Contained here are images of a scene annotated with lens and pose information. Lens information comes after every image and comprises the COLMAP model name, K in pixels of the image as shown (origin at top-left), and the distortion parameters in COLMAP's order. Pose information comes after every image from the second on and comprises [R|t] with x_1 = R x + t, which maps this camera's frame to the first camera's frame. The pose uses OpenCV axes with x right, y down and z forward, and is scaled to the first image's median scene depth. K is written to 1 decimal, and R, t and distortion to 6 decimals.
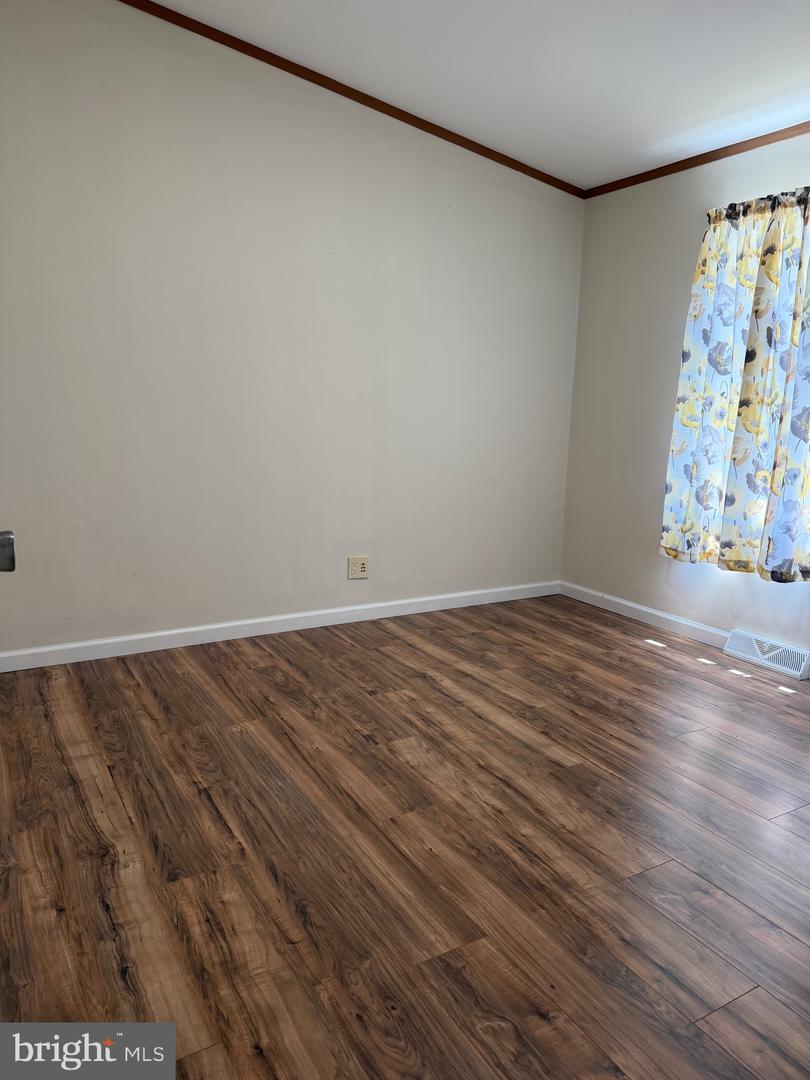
lens RADIAL K [[762.3, 0, 405.0], [0, 762.3, 540.0], [0, 0, 1]] dist [0.054265, -0.050913]
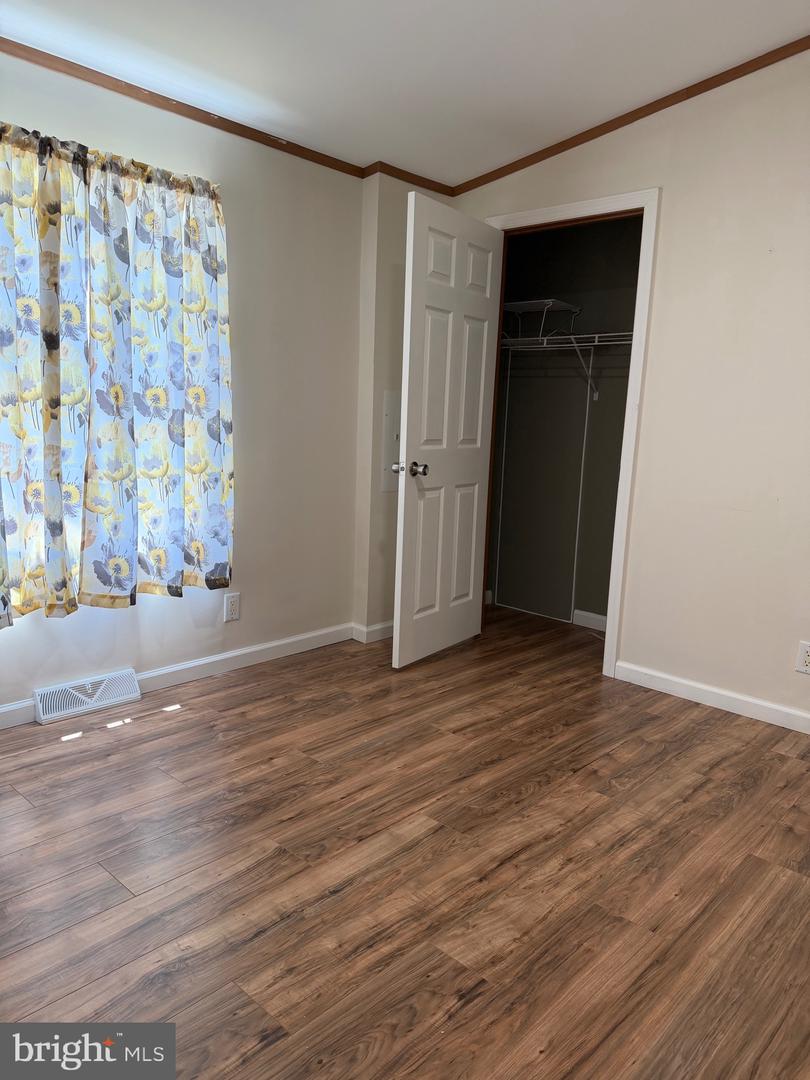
lens RADIAL K [[757.9, 0, 401.7], [0, 757.9, 540.0], [0, 0, 1]] dist [0.054513, -0.047991]
pose [[-0.290967, -0.192121, 0.937245, -0.579841], [0.119364, 0.964686, 0.234802, -0.259434], [-0.949258, 0.180194, -0.257760, 1.241973]]
